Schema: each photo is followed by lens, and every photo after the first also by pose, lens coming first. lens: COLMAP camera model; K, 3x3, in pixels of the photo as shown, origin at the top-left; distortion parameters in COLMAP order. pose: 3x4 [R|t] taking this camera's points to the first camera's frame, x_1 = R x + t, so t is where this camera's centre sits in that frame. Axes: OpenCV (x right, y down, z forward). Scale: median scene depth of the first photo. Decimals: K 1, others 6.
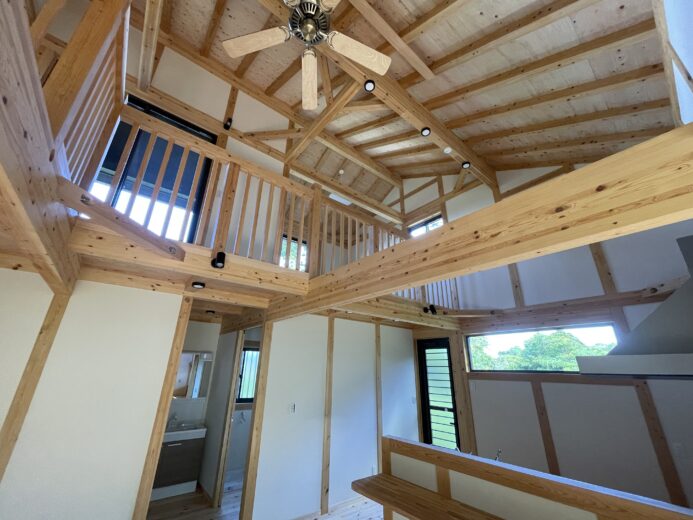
lens RADIAL K [[282.3, 0, 344.4], [0, 282.3, 262.6], [0, 0, 1]] dist [-0.001732, 0.000191]
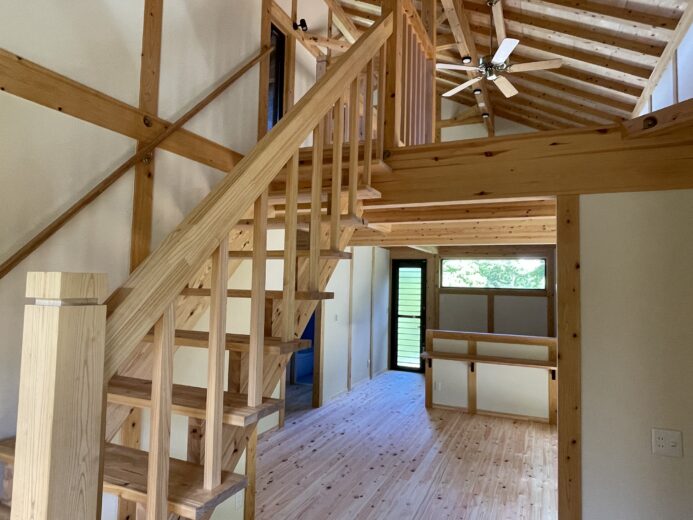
lens RADIAL K [[442.5, 0, 347.8], [0, 442.5, 256.9], [0, 0, 1]] dist [0.004894, -0.001601]
pose [[0.887645, 0.028363, 0.459653, -0.775162], [-0.169265, 0.948333, 0.268354, -0.179063], [-0.428293, -0.316007, 0.846584, -0.392630]]
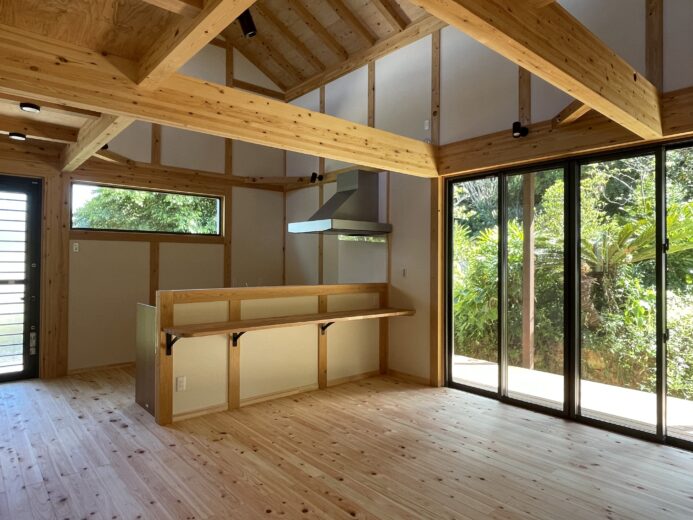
lens RADIAL K [[442.5, 0, 342.7], [0, 442.5, 256.0], [0, 0, 1]] dist [0.004894, -0.001601]
pose [[-0.027019, -0.006304, 0.999615, -0.705472], [-0.362418, 0.932008, -0.003918, 0.194319], [-0.931624, -0.362384, -0.027467, 0.342786]]
